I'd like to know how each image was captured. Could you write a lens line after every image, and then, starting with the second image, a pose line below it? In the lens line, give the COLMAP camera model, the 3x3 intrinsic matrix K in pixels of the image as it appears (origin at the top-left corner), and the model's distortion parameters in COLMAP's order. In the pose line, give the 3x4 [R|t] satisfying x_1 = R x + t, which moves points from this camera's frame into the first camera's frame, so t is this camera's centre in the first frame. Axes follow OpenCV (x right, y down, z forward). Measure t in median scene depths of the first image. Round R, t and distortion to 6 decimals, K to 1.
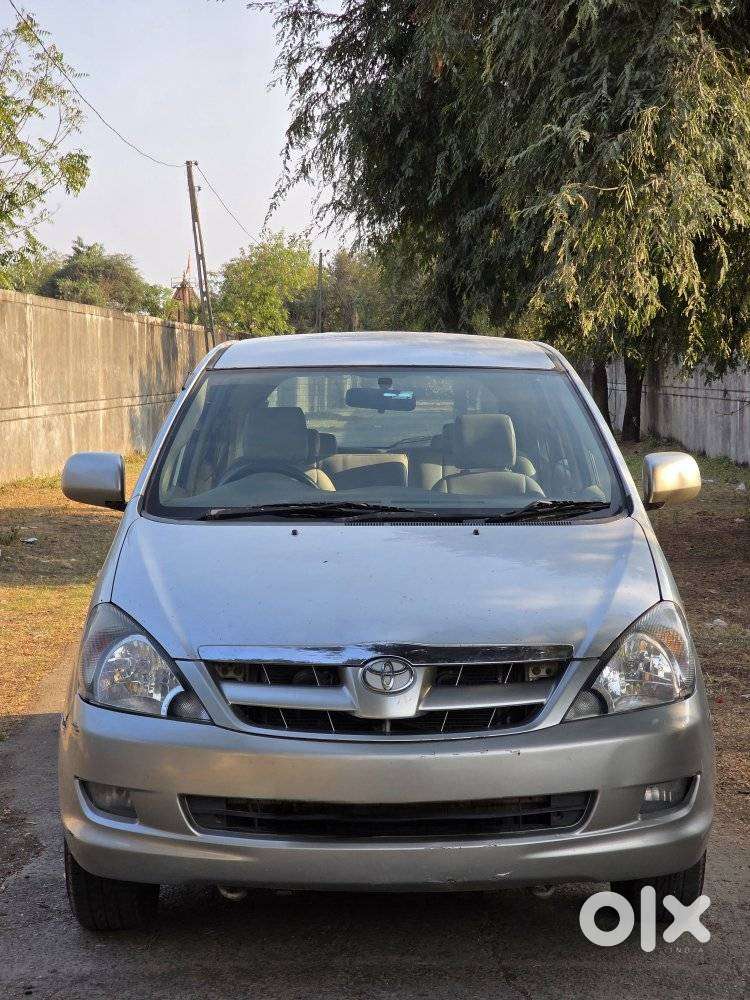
lens RADIAL K [[1946.1, 0, 392.1], [0, 1946.1, 538.4], [0, 0, 1]] dist [0.014103, 0.000000]
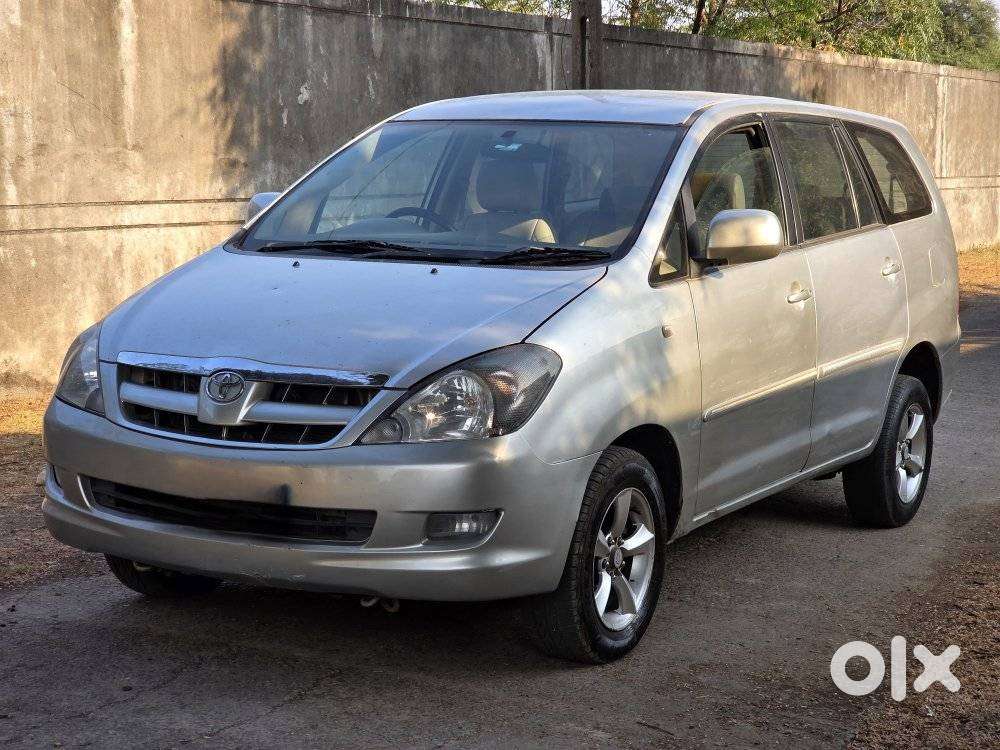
lens RADIAL K [[1946.1, 0, 499.4], [0, 1946.1, 378.6], [0, 0, 1]] dist [0.014103, 0.000000]
pose [[0.869891, 0.075239, -0.487472, 0.512874], [-0.059467, 0.997086, 0.047778, 0.001909], [0.489646, -0.012573, 0.871831, 0.074802]]
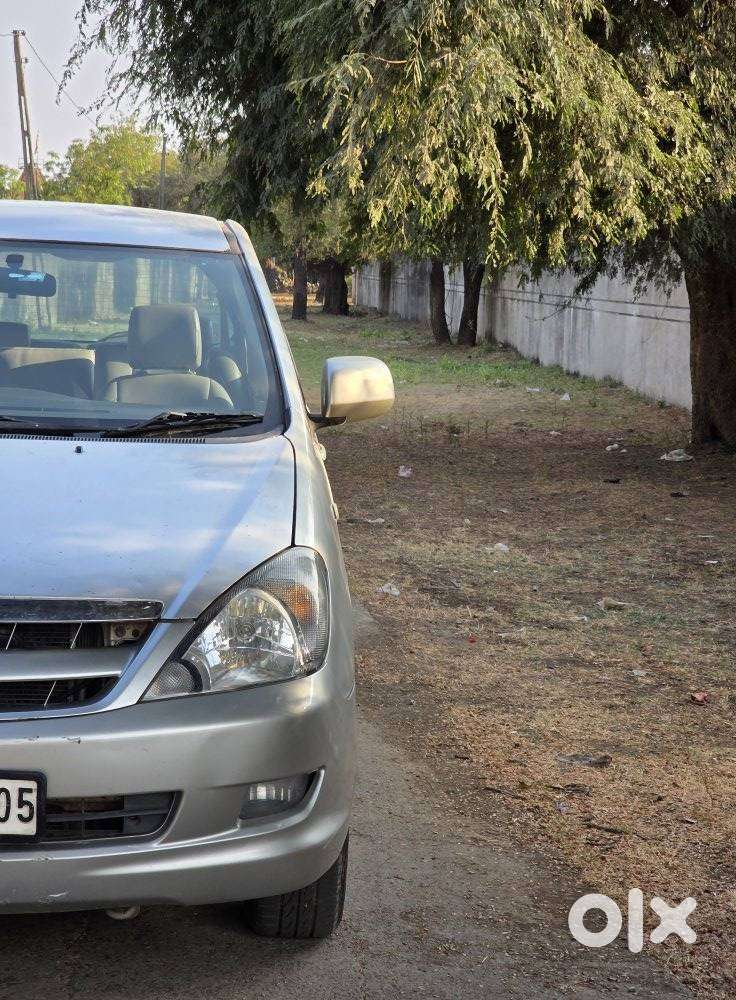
lens RADIAL K [[1964.0, 0, 367.2], [0, 1964.0, 550.5], [0, 0, 1]] dist [0.018492, 0.000000]
pose [[0.997626, 0.030352, 0.061807, 0.095817], [-0.033838, 0.997848, 0.056155, -0.009530], [-0.059970, -0.058114, 0.996507, 0.164640]]
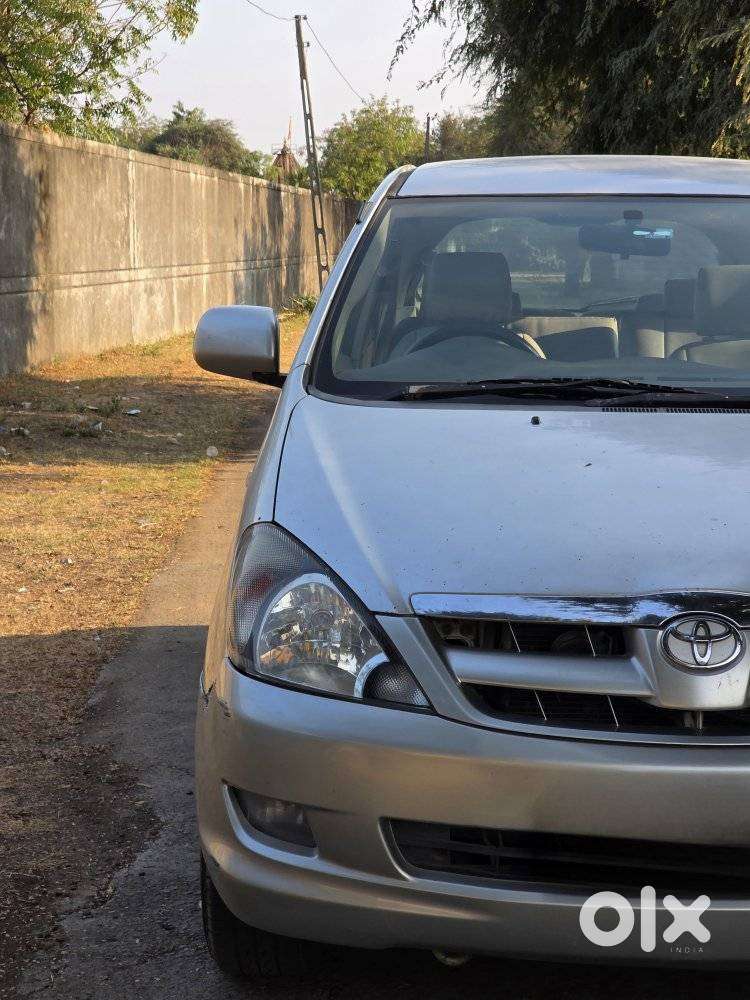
lens RADIAL K [[1946.1, 0, 403.5], [0, 1946.1, 480.8], [0, 0, 1]] dist [0.014103, 0.000000]
pose [[0.998994, 0.015945, -0.041911, -0.057242], [-0.014426, 0.999237, 0.036303, -0.005297], [0.042458, -0.035662, 0.998462, 0.259420]]
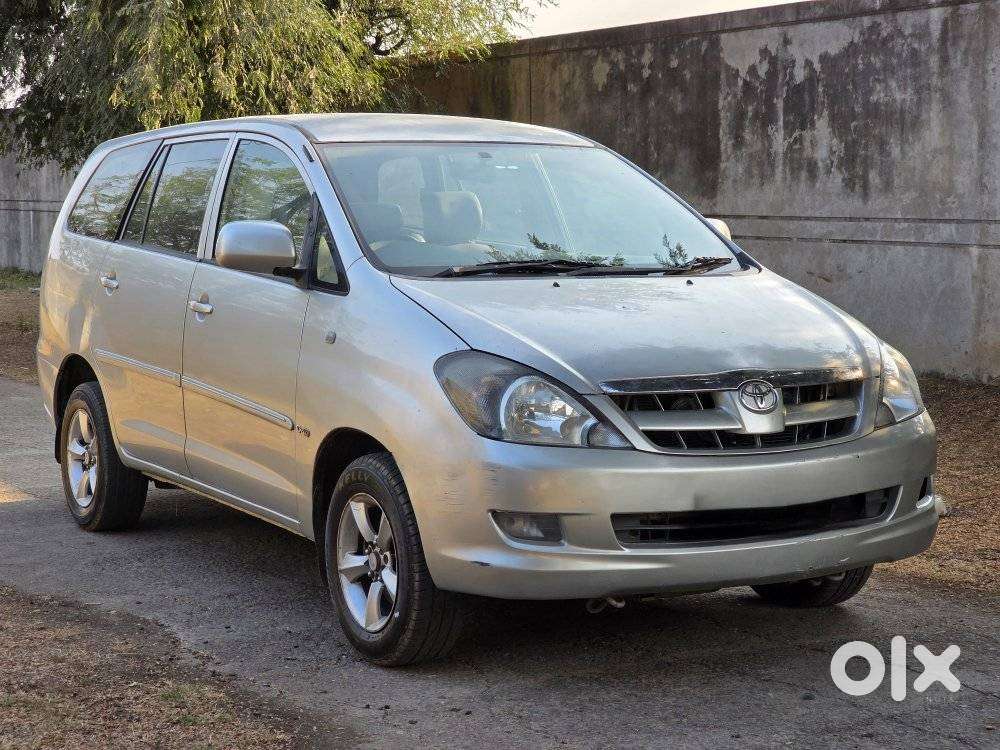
lens RADIAL K [[1946.1, 0, 496.9], [0, 1946.1, 374.1], [0, 0, 1]] dist [0.014103, 0.000000]
pose [[0.867497, -0.039368, 0.495882, -0.535695], [0.035771, 0.999220, 0.016750, 0.023724], [-0.496154, 0.003208, 0.868229, 0.053726]]
